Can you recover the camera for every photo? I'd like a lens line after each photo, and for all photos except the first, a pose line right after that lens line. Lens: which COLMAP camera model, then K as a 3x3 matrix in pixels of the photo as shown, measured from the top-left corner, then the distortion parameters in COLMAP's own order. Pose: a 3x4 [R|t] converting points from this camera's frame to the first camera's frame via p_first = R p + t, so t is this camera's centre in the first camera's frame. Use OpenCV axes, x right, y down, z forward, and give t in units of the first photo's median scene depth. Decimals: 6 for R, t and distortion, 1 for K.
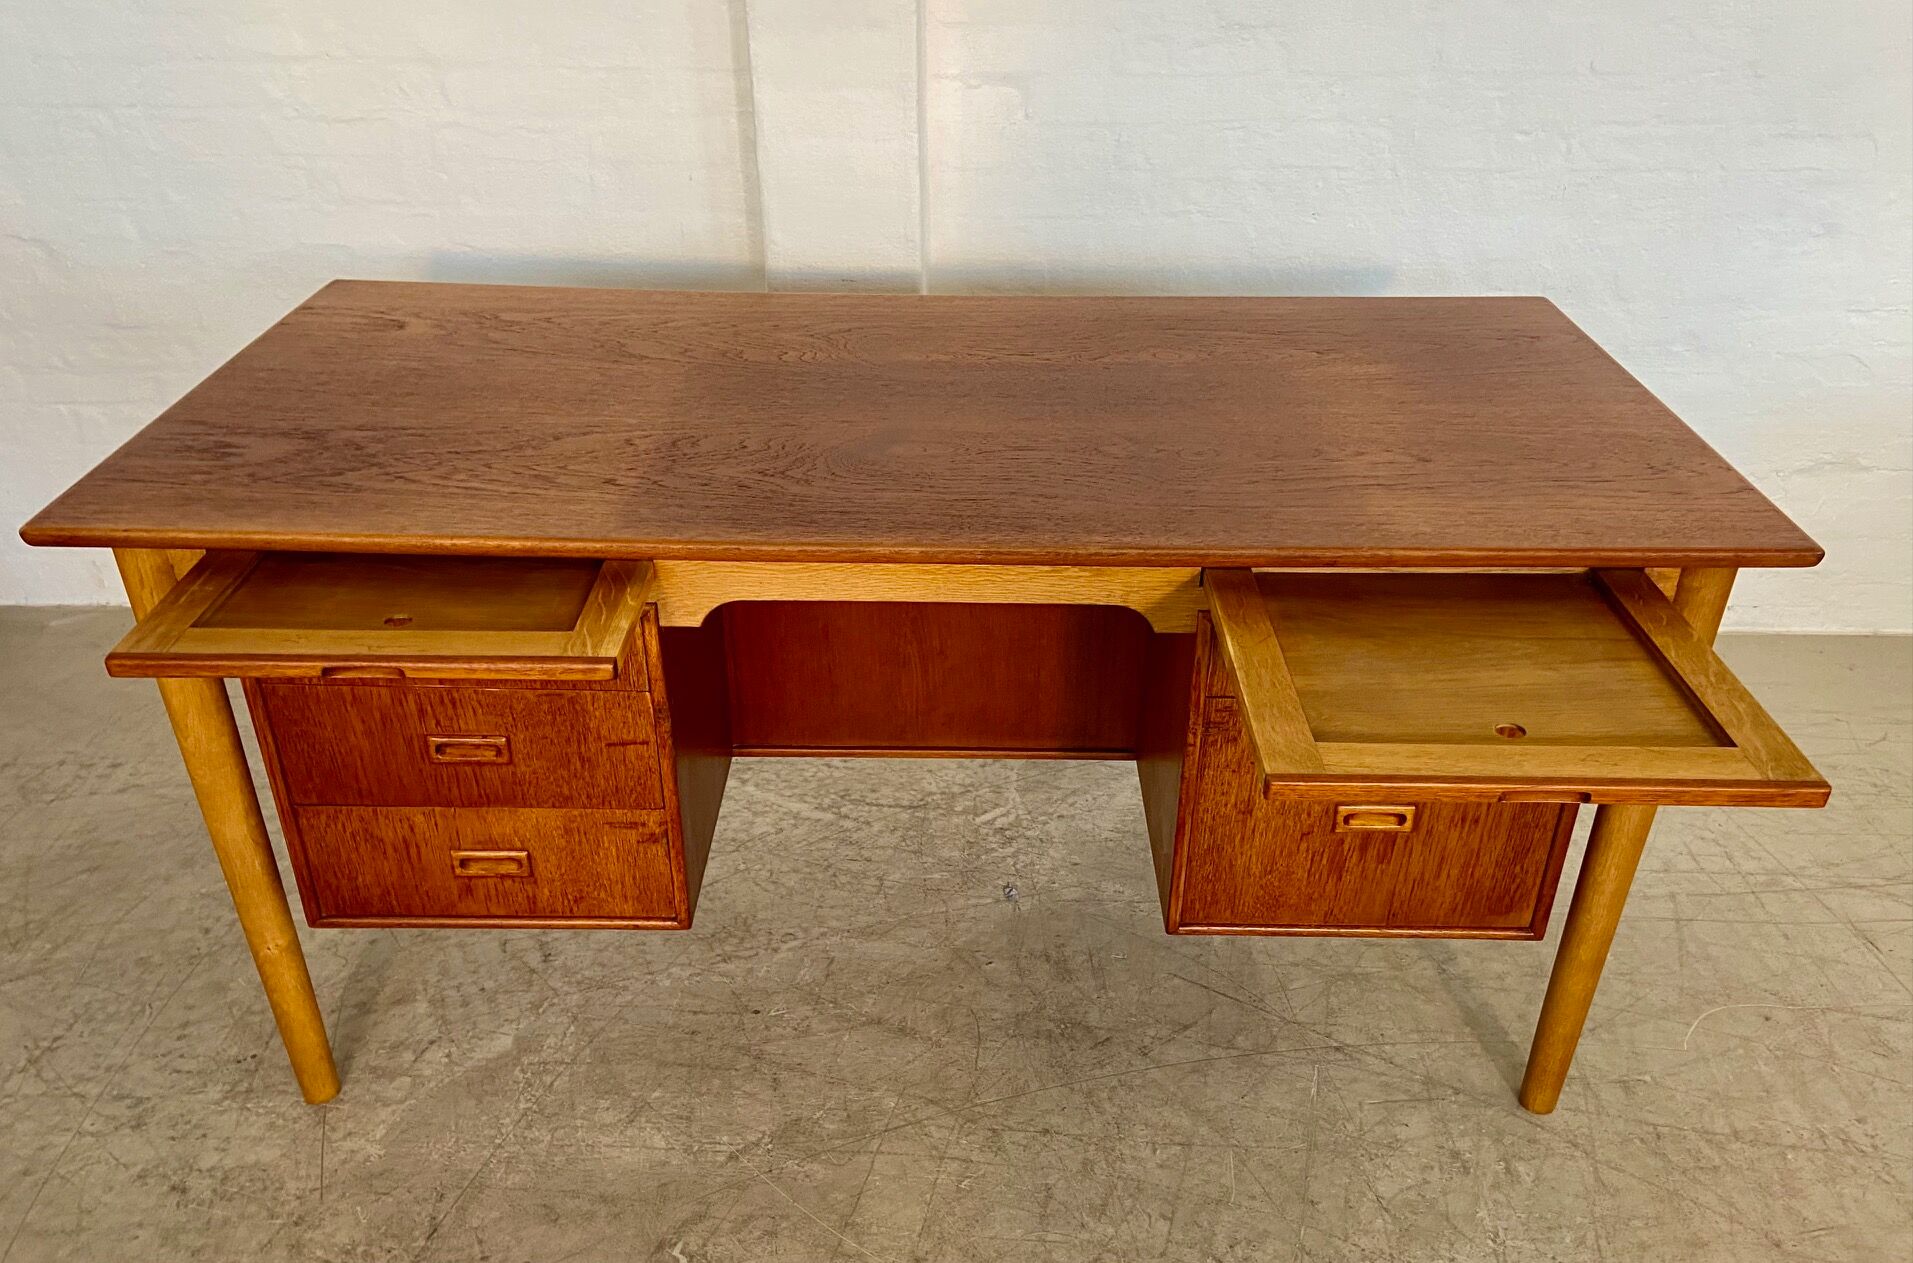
lens RADIAL K [[1517.0, 0, 968.2], [0, 1517.0, 721.0], [0, 0, 1]] dist [0.129497, -0.176772]
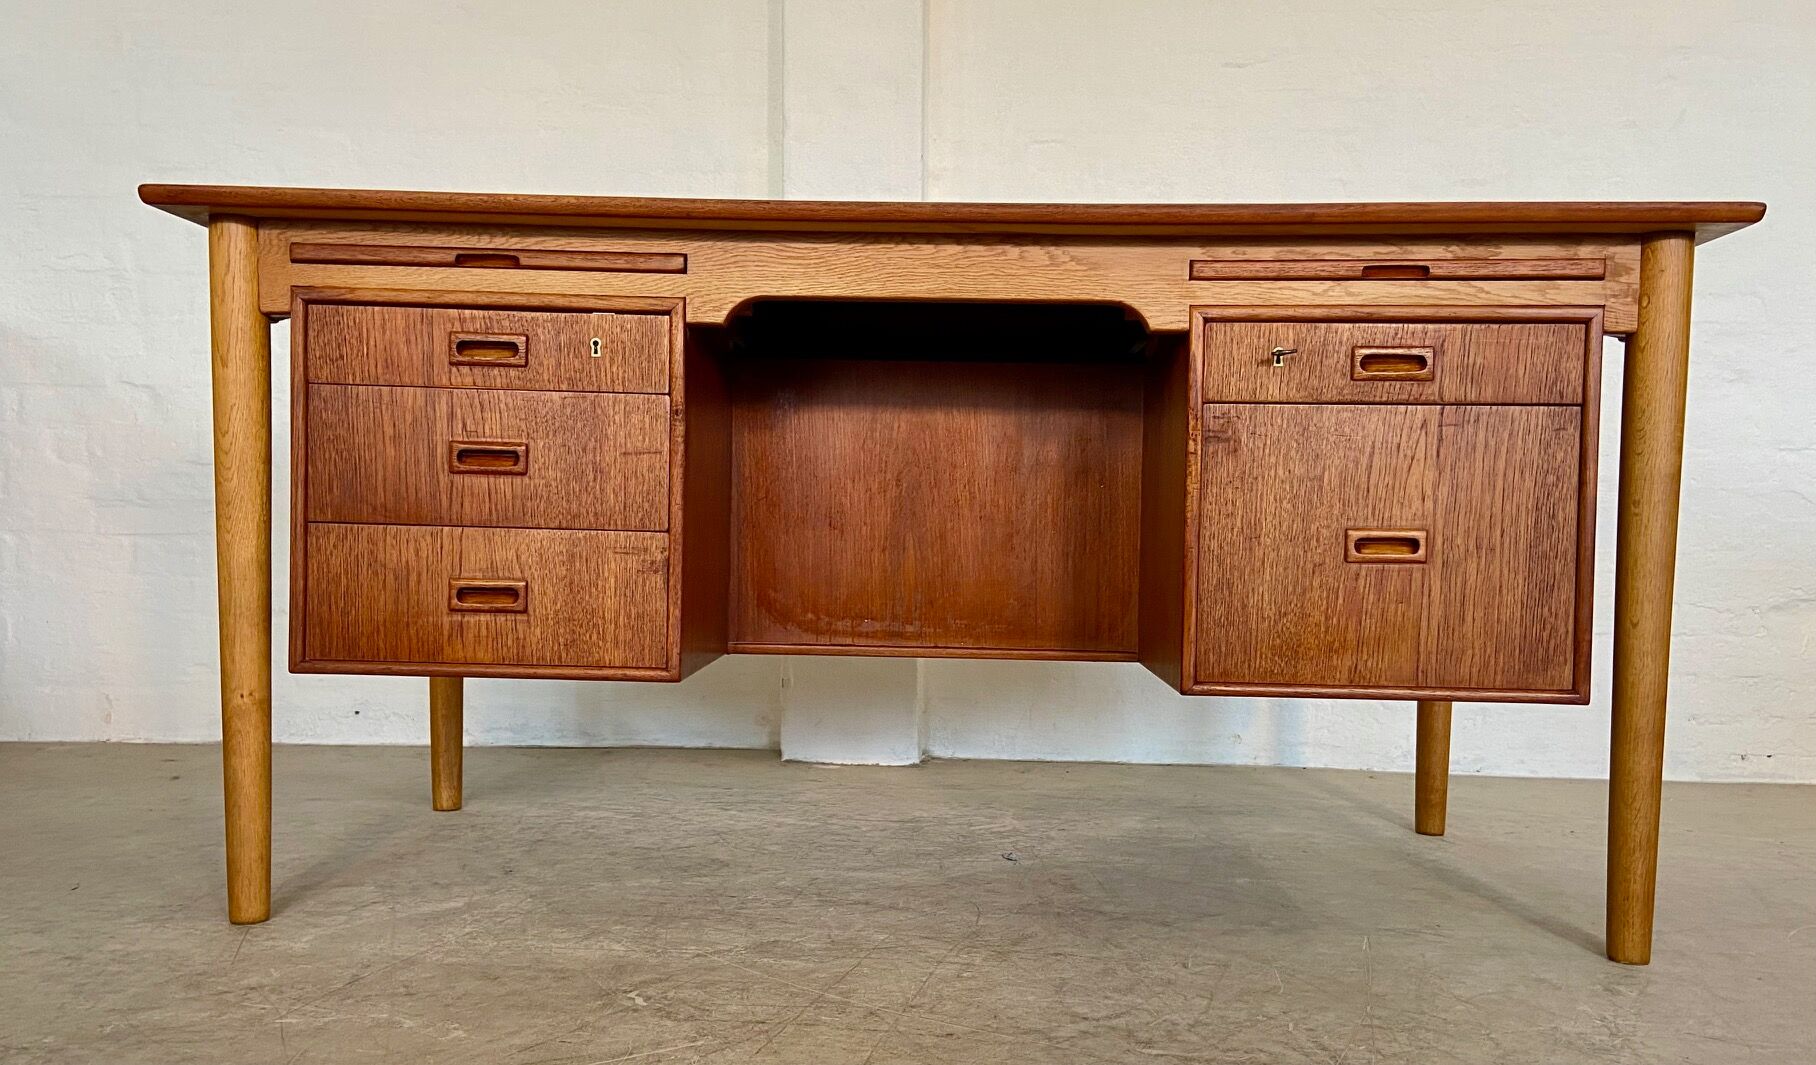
lens RADIAL K [[1517.1, 0, 896.1], [0, 1517.1, 564.1], [0, 0, 1]] dist [0.122491, -0.156573]
pose [[0.999434, 0.007586, -0.032761, -0.014942], [-0.023028, 0.864343, -0.502375, 0.524214], [0.024506, 0.502845, 0.864029, 0.135327]]
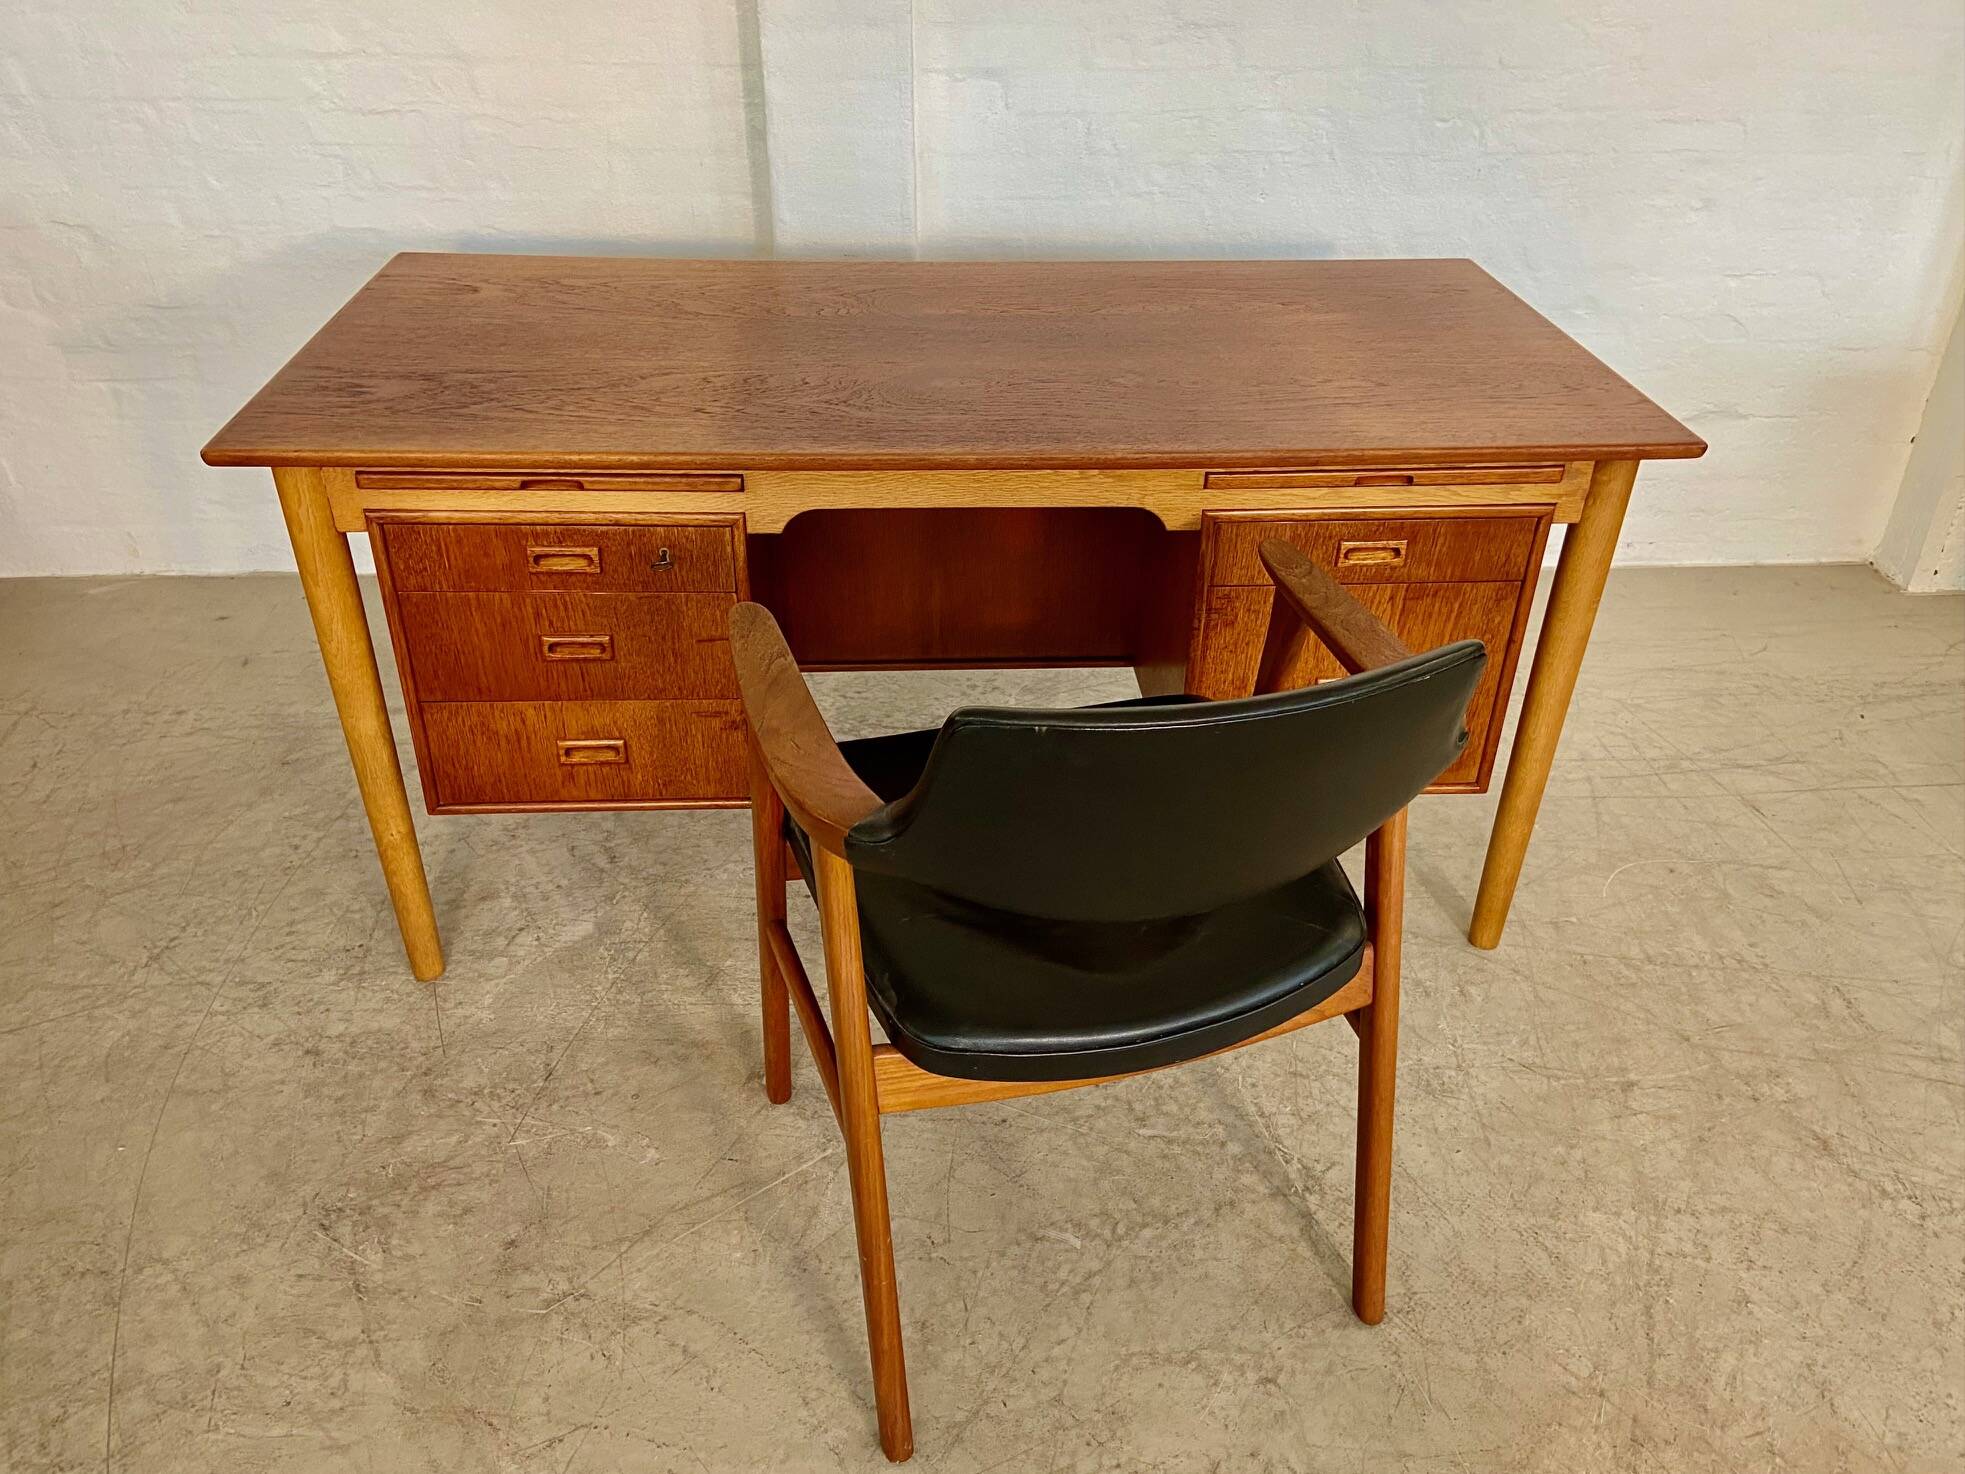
lens RADIAL K [[1516.9, 0, 988.2], [0, 1516.9, 730.1], [0, 0, 1]] dist [0.125988, -0.167820]
pose [[0.997515, -0.028813, 0.064290, -0.081942], [0.028919, 0.999581, -0.000721, 0.079951], [-0.064242, 0.002578, 0.997931, -0.149924]]
